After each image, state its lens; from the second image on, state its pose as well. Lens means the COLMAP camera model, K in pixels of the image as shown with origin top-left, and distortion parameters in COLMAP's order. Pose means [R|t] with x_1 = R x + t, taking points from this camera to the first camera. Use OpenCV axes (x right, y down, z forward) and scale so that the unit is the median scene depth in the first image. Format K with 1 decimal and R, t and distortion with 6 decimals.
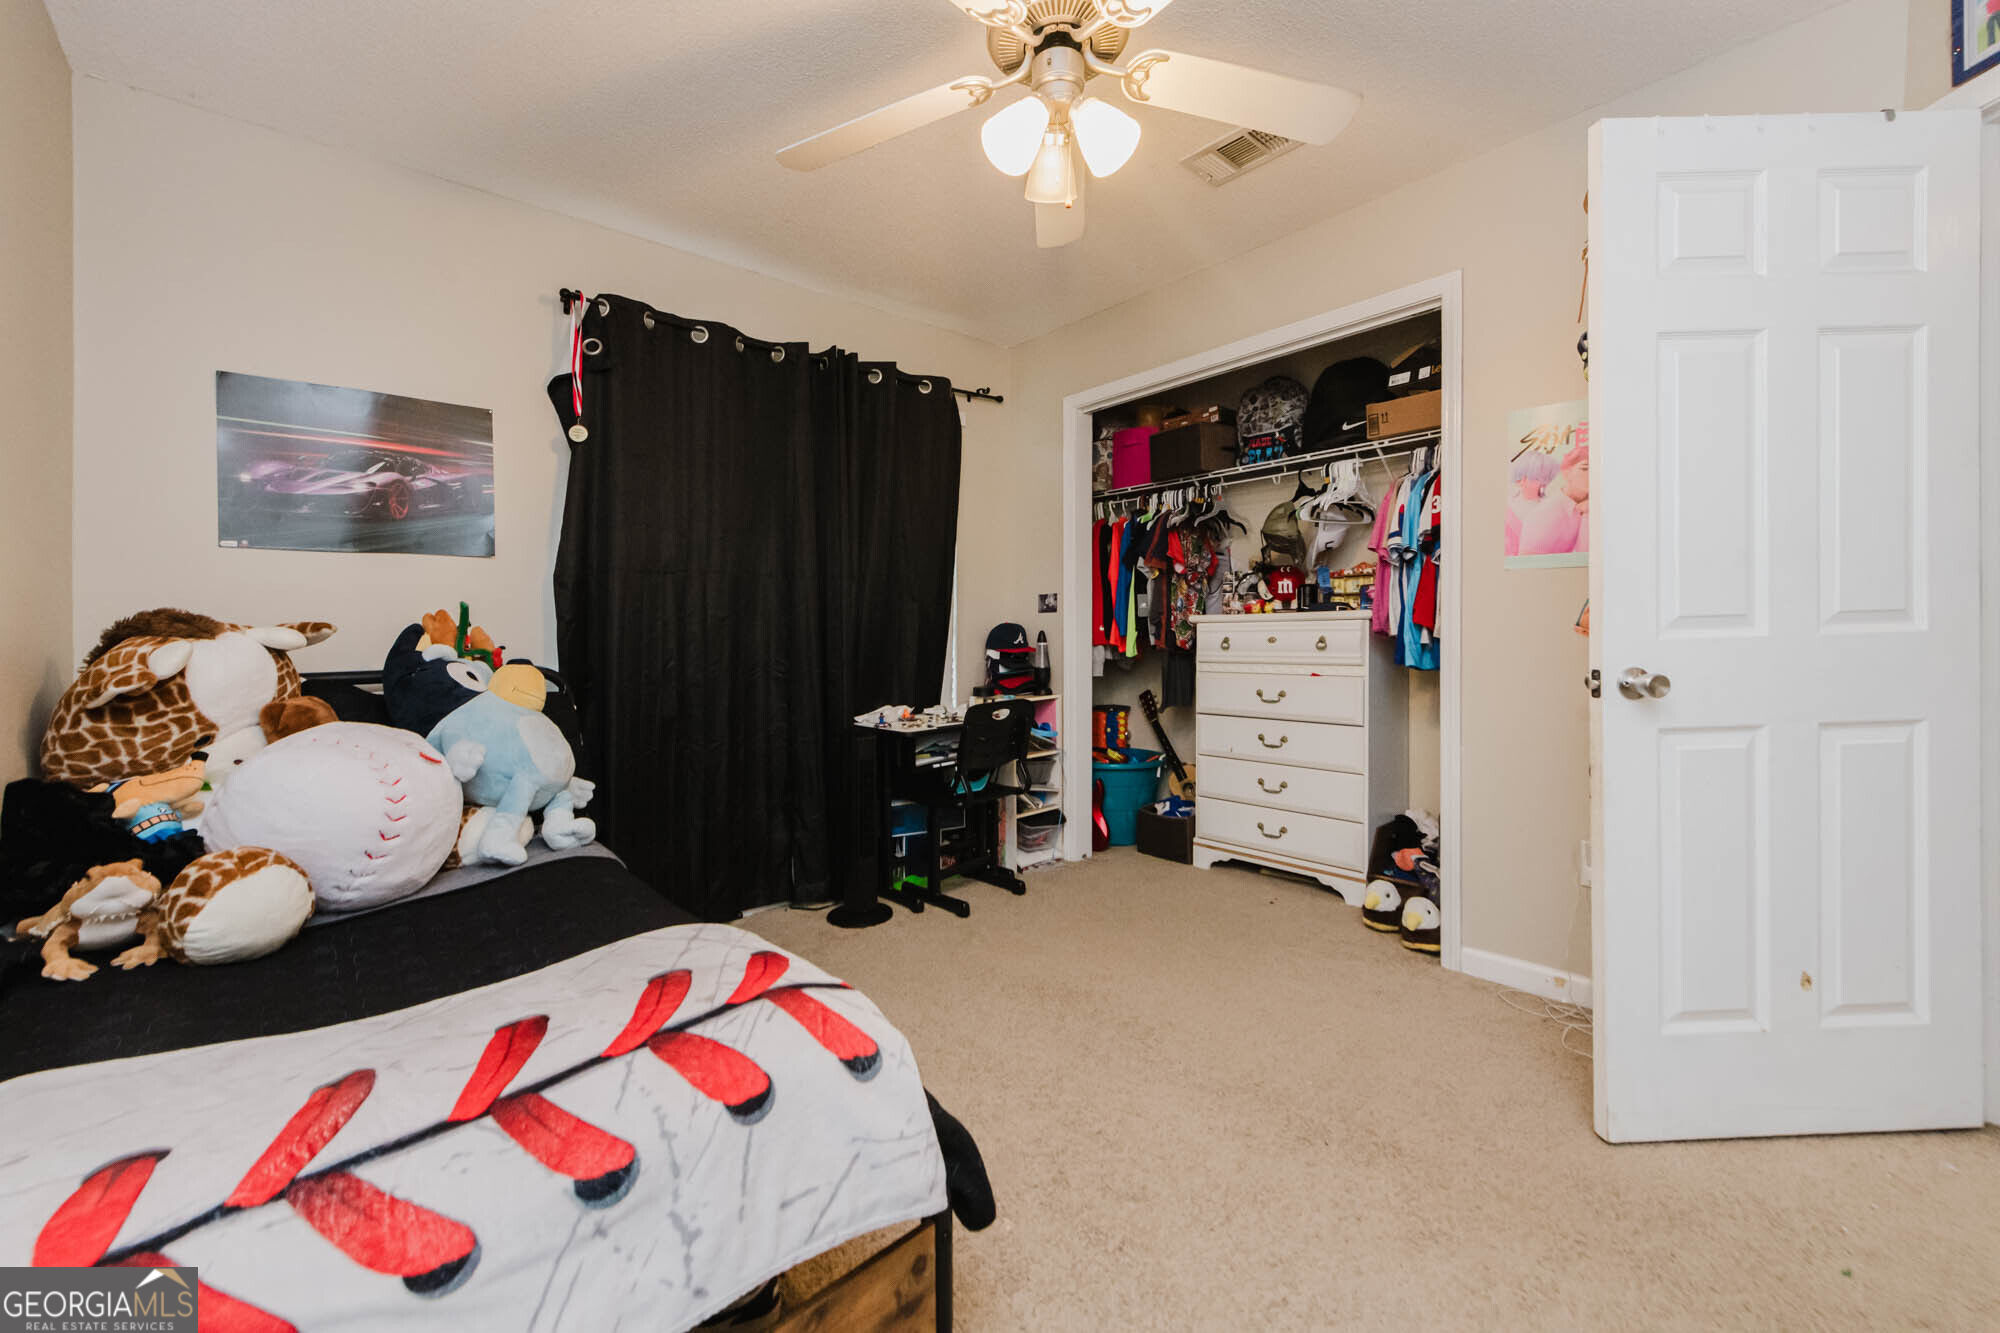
lens RADIAL K [[802.1, 0, 996.5], [0, 802.1, 616.0], [0, 0, 1]] dist [0.012339, -0.005099]
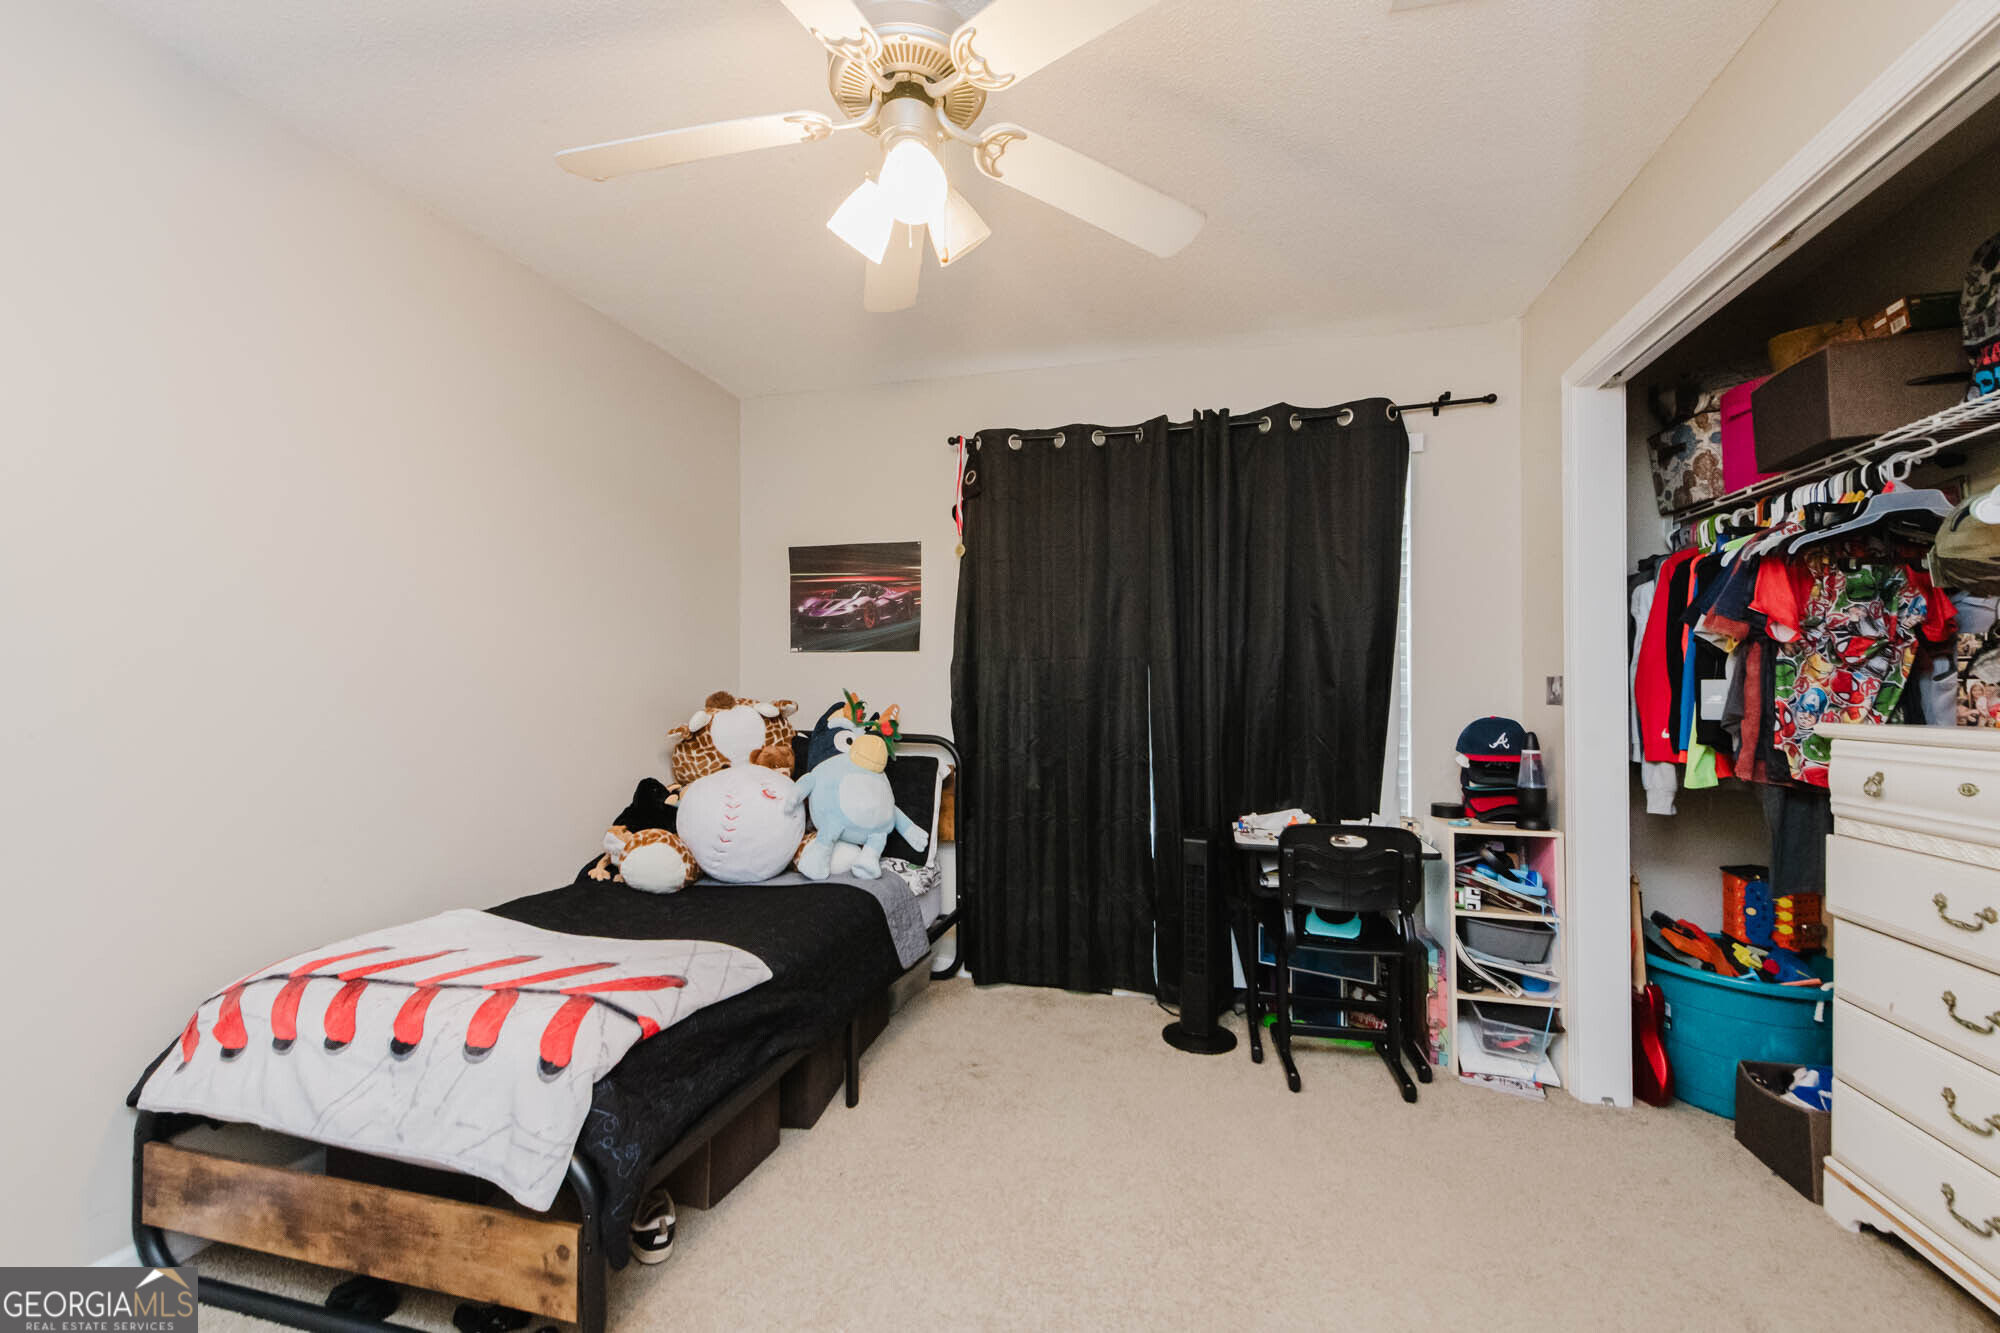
lens RADIAL K [[815.7, 0, 1000.0], [0, 815.7, 666.5], [0, 0, 1]] dist [0.012304, -0.005685]
pose [[0.532912, 0.000452, -0.846170, 0.438814], [-0.008685, 0.999950, -0.004936, -0.031998], [0.846126, 0.009980, 0.532890, 0.292315]]
